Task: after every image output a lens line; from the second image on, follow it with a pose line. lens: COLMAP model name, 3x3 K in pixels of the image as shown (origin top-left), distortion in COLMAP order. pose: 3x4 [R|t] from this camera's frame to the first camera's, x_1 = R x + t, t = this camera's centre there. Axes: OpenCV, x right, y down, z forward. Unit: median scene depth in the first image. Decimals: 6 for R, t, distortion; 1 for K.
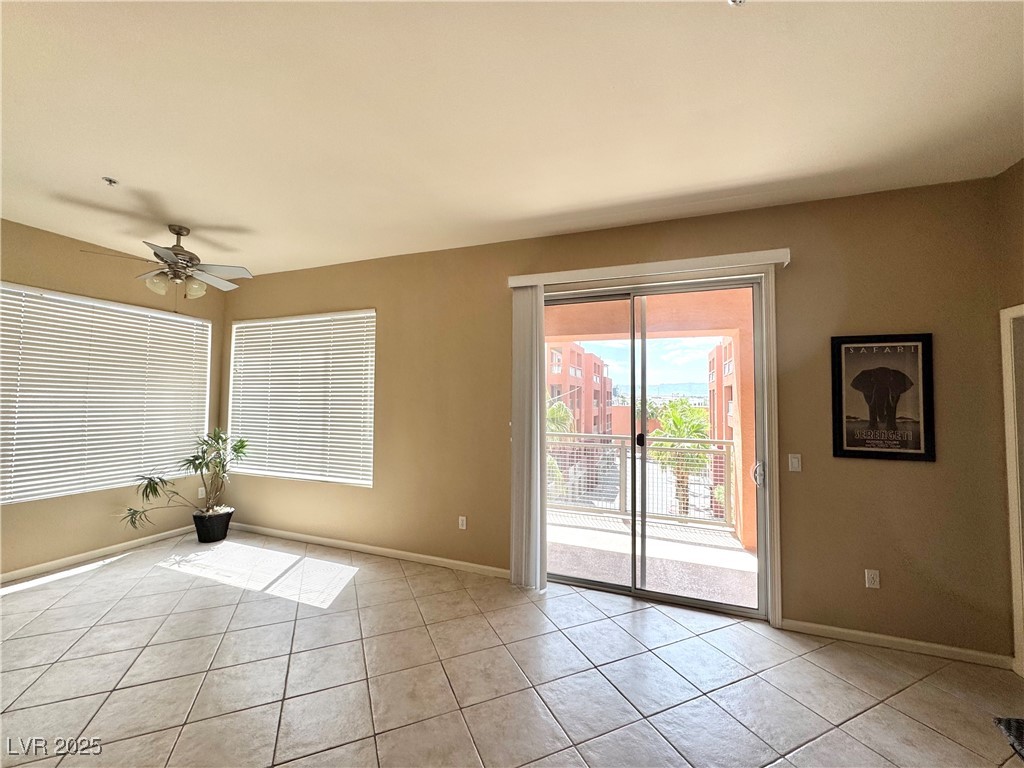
lens RADIAL K [[405.4, 0, 512.0], [0, 405.4, 384.0], [0, 0, 1]] dist [-0.000700, -0.000050]
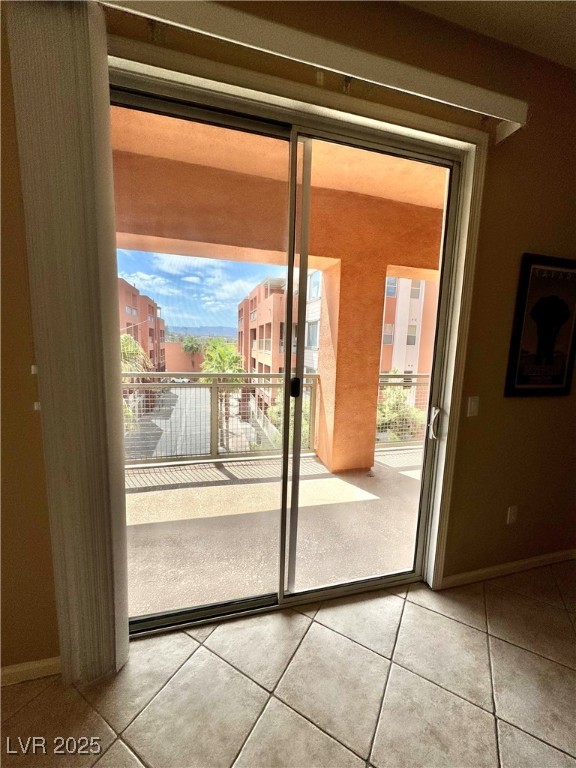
lens RADIAL K [[304.0, 0, 288.7], [0, 304.0, 381.5], [0, 0, 1]] dist [-0.000700, -0.000050]
pose [[0.807430, -0.062766, 0.586615, 0.025724], [-0.043921, 0.985170, 0.165864, 0.047789], [-0.588326, -0.159688, 0.792700, 0.625339]]
